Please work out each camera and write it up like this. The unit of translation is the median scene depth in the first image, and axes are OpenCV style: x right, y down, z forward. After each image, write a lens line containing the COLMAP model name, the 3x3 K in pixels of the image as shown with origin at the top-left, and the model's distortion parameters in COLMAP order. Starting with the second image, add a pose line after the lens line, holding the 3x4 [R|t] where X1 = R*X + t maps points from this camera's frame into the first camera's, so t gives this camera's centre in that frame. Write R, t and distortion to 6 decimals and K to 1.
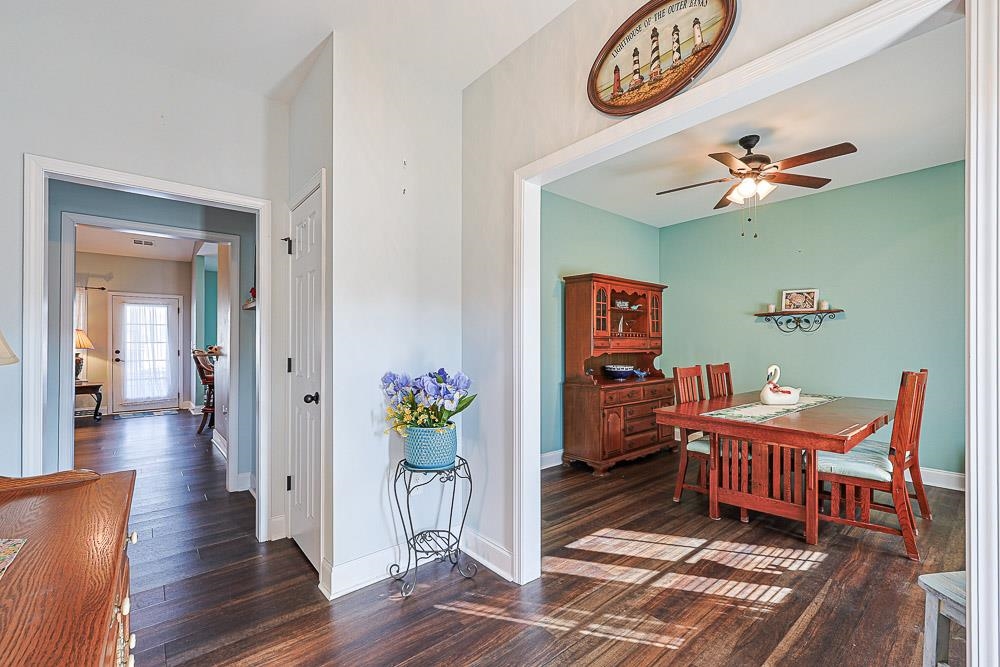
lens RADIAL K [[427.9, 0, 499.4], [0, 427.9, 339.4], [0, 0, 1]] dist [-0.005873, 0.000606]
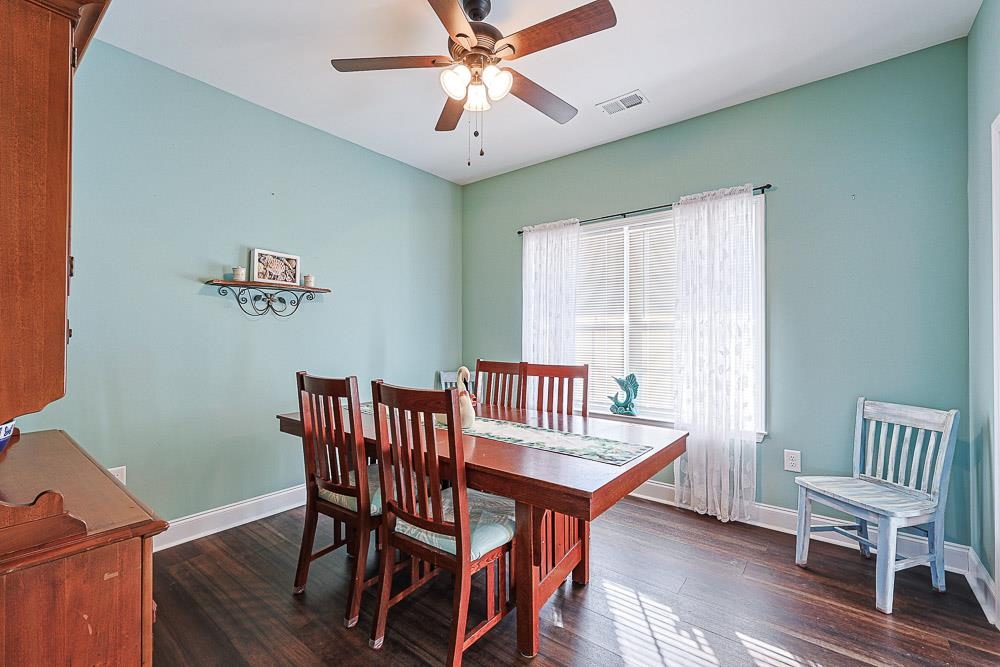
lens RADIAL K [[427.9, 0, 498.6], [0, 427.9, 330.4], [0, 0, 1]] dist [-0.005873, 0.000606]
pose [[-0.207779, 0.010693, 0.978117, -0.014872], [-0.010305, 0.999861, -0.013119, 0.009740], [-0.978122, -0.012805, -0.207640, 0.790968]]
